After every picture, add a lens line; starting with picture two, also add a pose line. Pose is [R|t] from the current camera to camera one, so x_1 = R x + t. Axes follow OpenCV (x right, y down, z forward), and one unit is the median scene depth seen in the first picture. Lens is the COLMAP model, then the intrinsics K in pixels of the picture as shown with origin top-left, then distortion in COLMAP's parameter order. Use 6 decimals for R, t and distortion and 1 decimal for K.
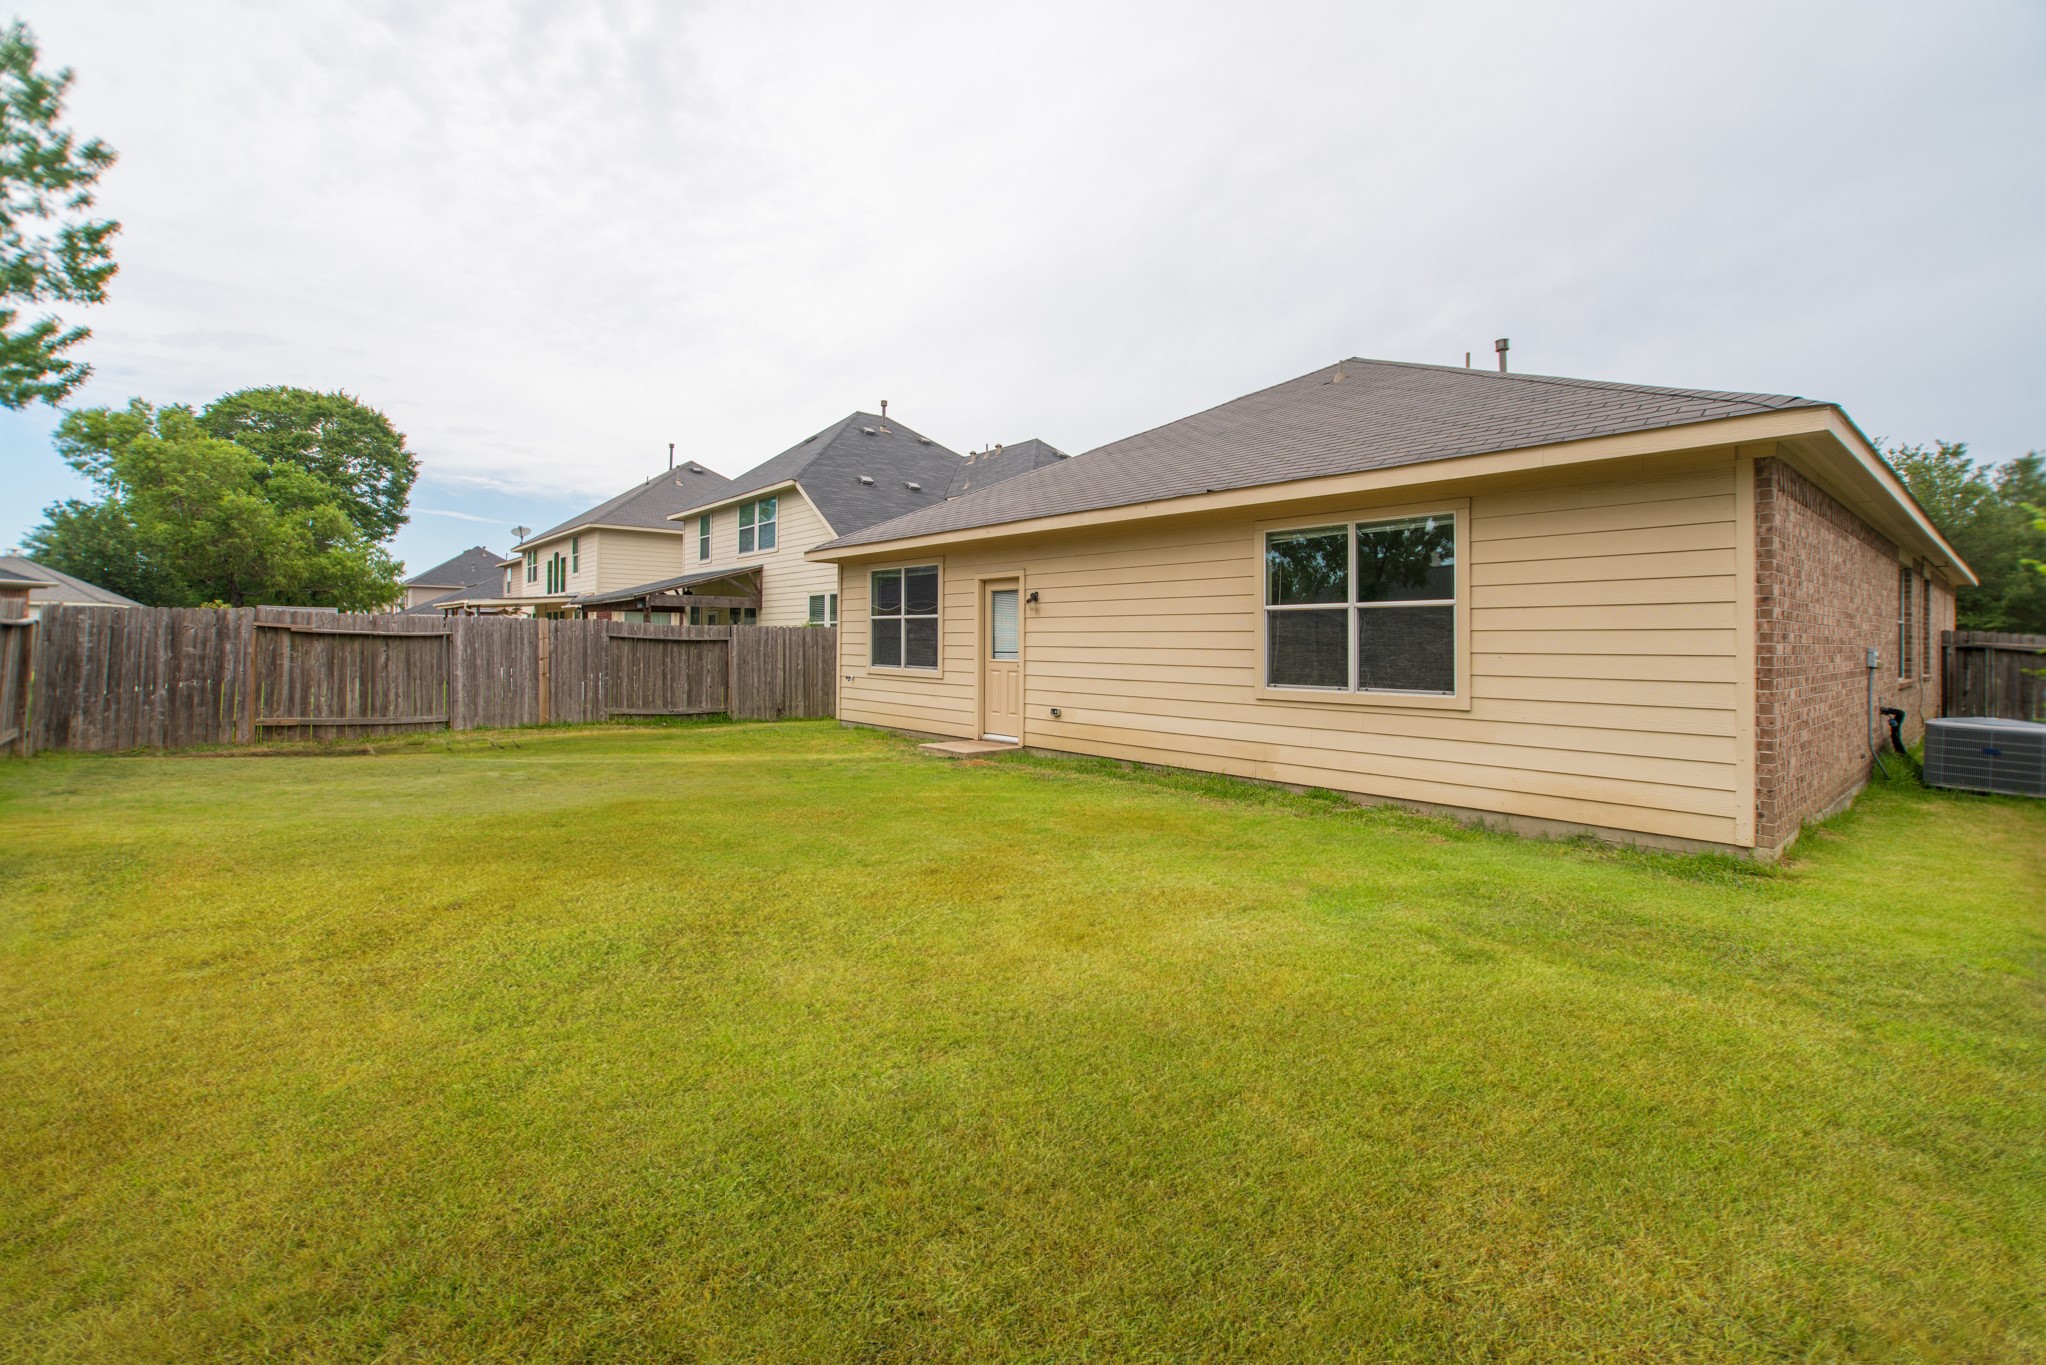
lens RADIAL K [[874.8, 0, 1018.6], [0, 874.8, 665.6], [0, 0, 1]] dist [-0.031860, 0.021592]
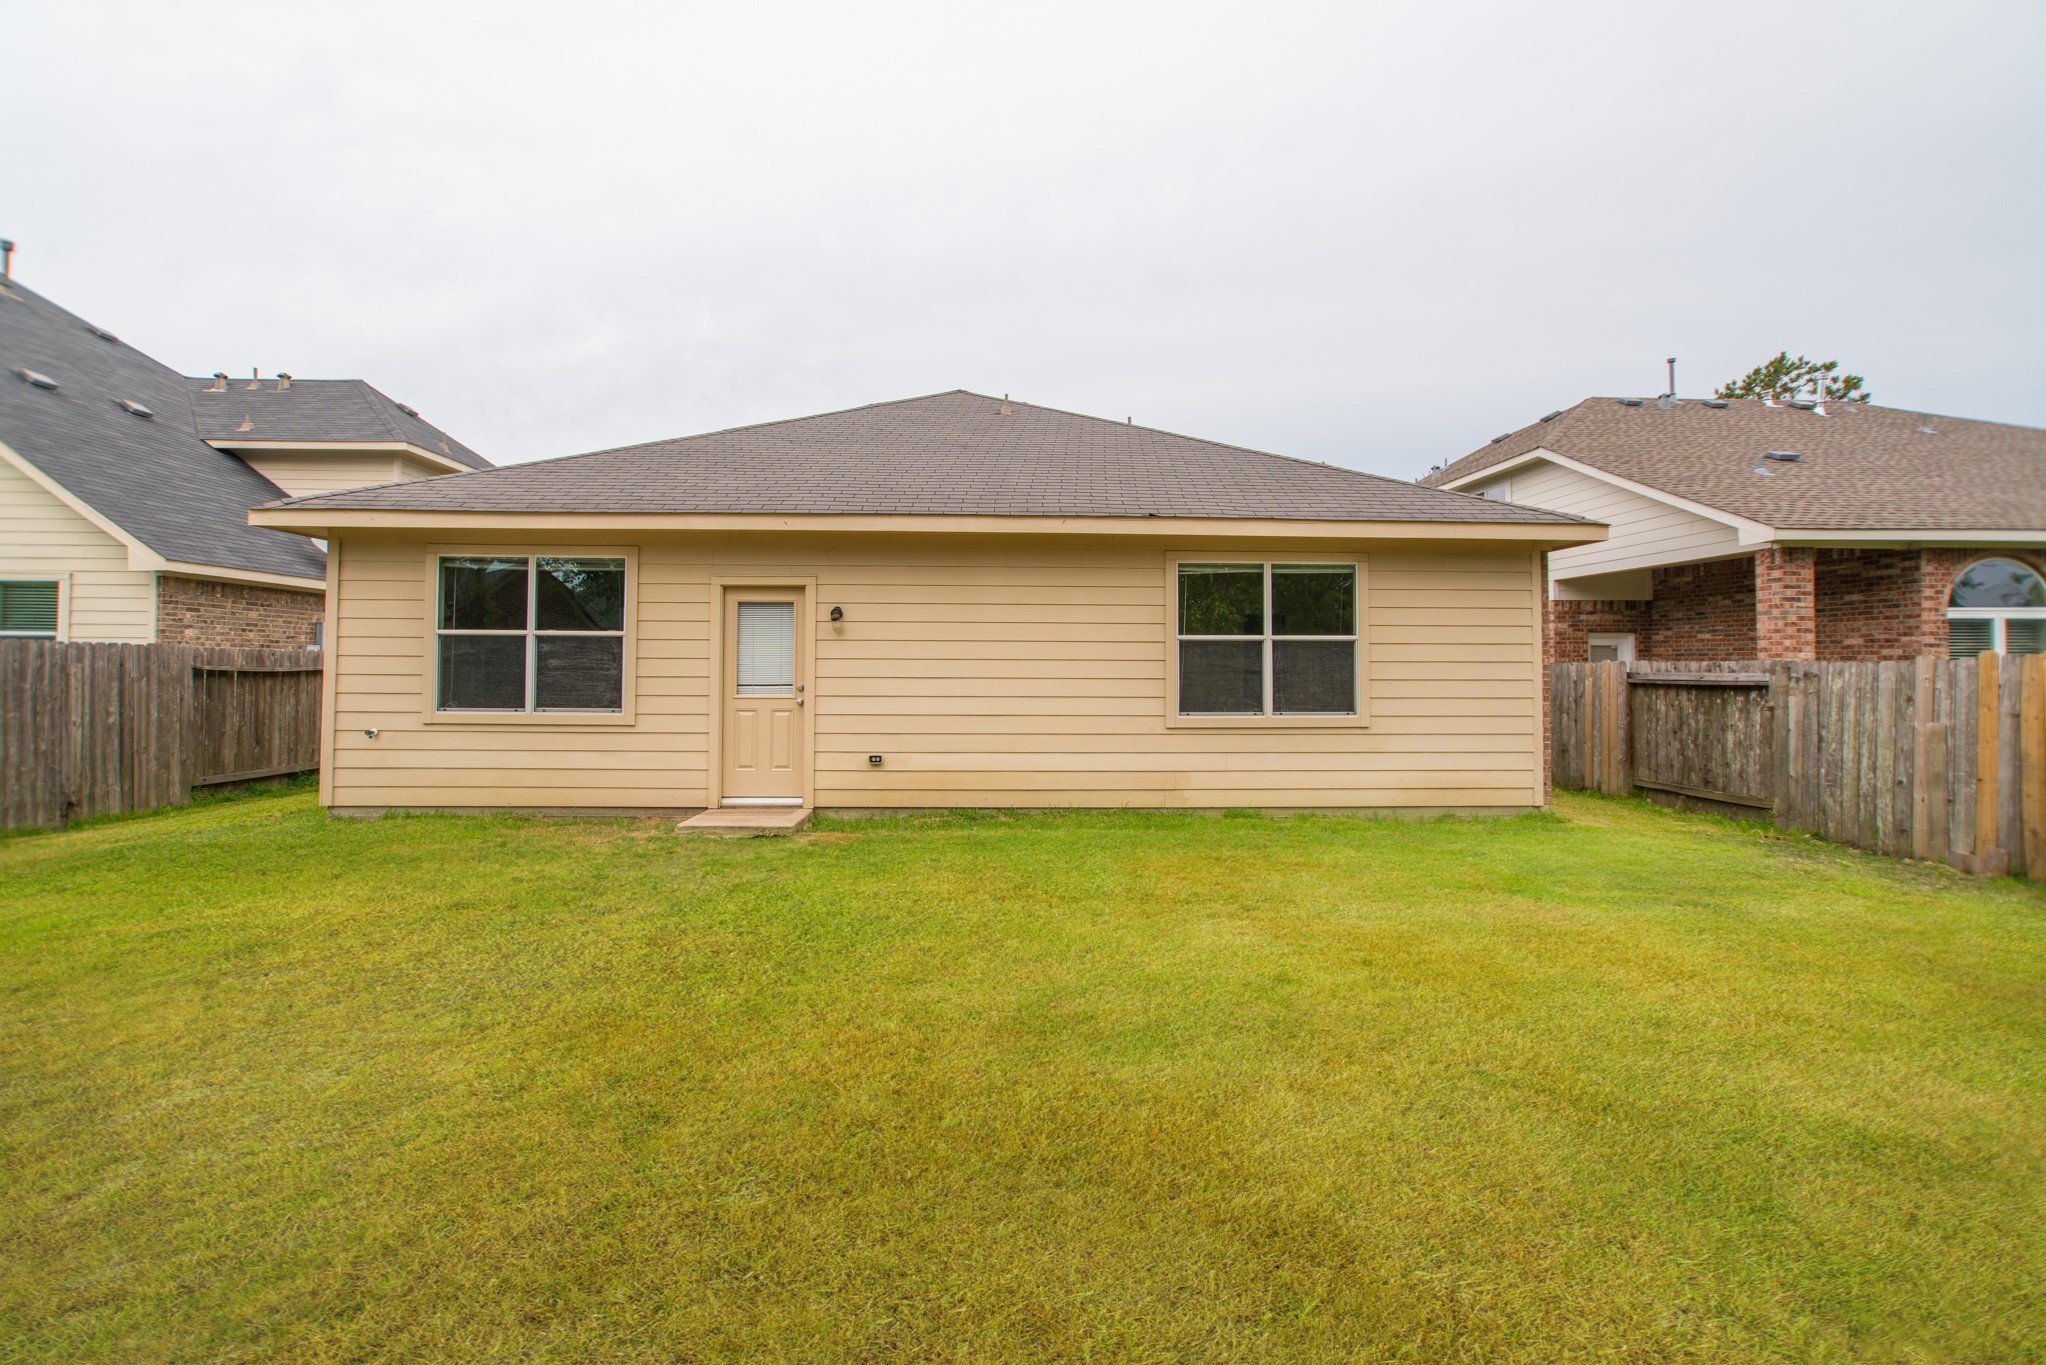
lens RADIAL K [[874.8, 0, 1018.6], [0, 874.8, 665.6], [0, 0, 1]] dist [-0.031860, 0.021592]
pose [[0.638759, -0.003318, 0.769400, -0.517015], [0.021183, 0.999687, -0.013275, -0.020058], [-0.769115, 0.024778, 0.638630, 0.416505]]
